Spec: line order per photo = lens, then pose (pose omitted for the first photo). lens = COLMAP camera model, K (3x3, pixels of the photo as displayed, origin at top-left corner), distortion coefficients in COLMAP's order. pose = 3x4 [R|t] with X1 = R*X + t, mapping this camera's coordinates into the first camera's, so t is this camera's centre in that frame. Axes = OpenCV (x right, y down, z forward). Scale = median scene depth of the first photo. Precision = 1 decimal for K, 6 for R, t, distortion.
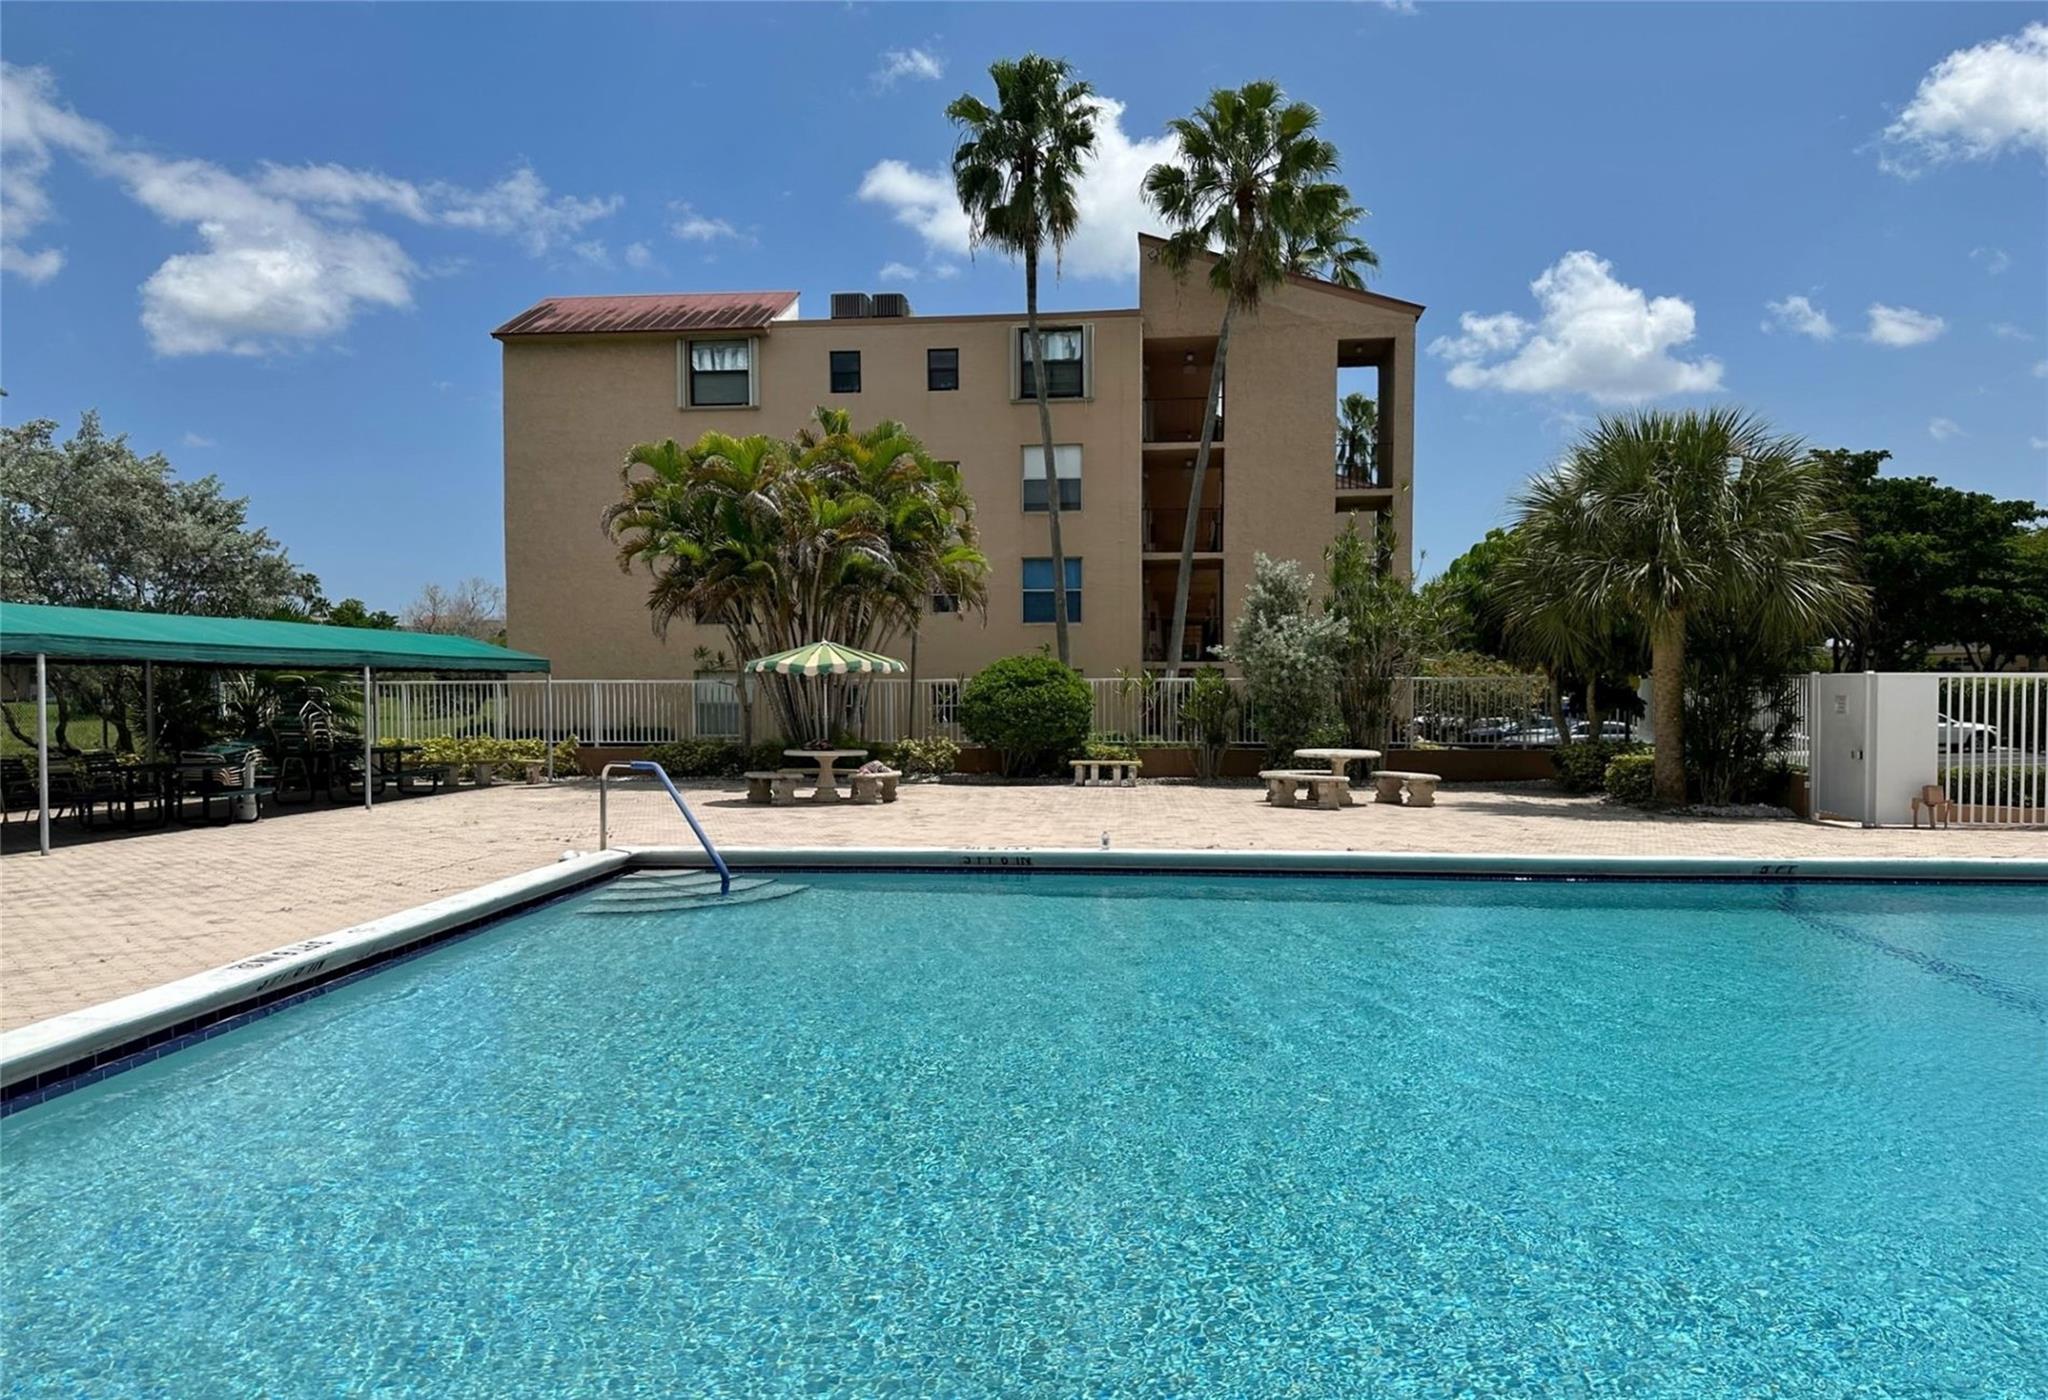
lens RADIAL K [[1477.4, 0, 1028.1], [0, 1477.4, 711.0], [0, 0, 1]] dist [-0.004447, -0.004444]
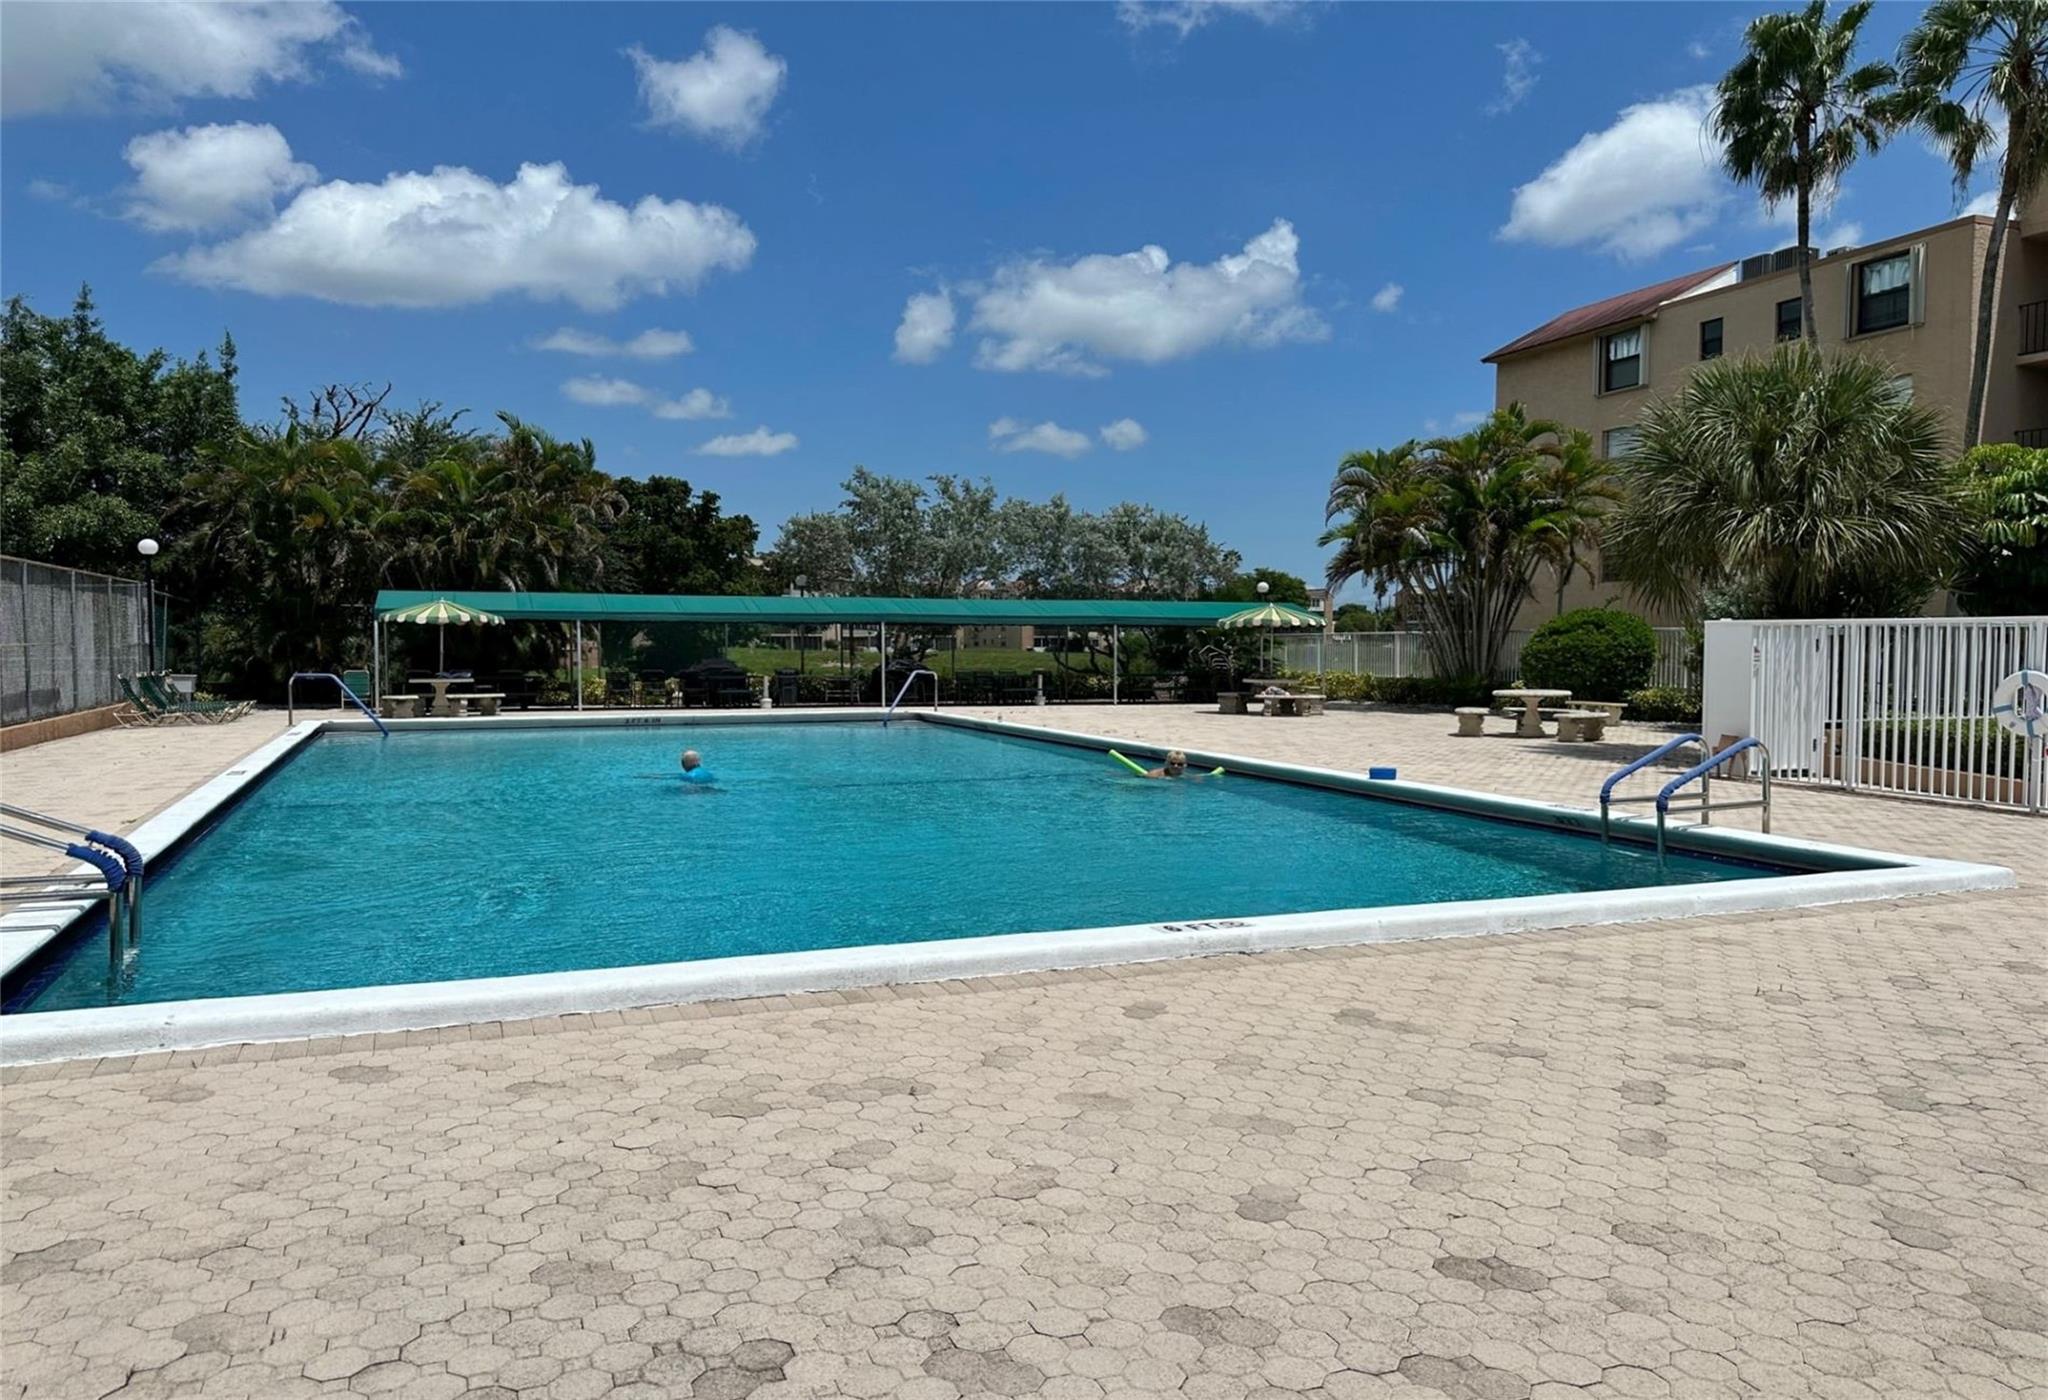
lens RADIAL K [[1477.4, 0, 1023.4], [0, 1477.4, 697.0], [0, 0, 1]] dist [-0.004447, -0.004444]
pose [[0.444075, 0.033910, -0.895348, 0.738838], [-0.015118, 0.999425, 0.030353, 0.001613], [0.895862, 0.000056, 0.444332, 0.105458]]
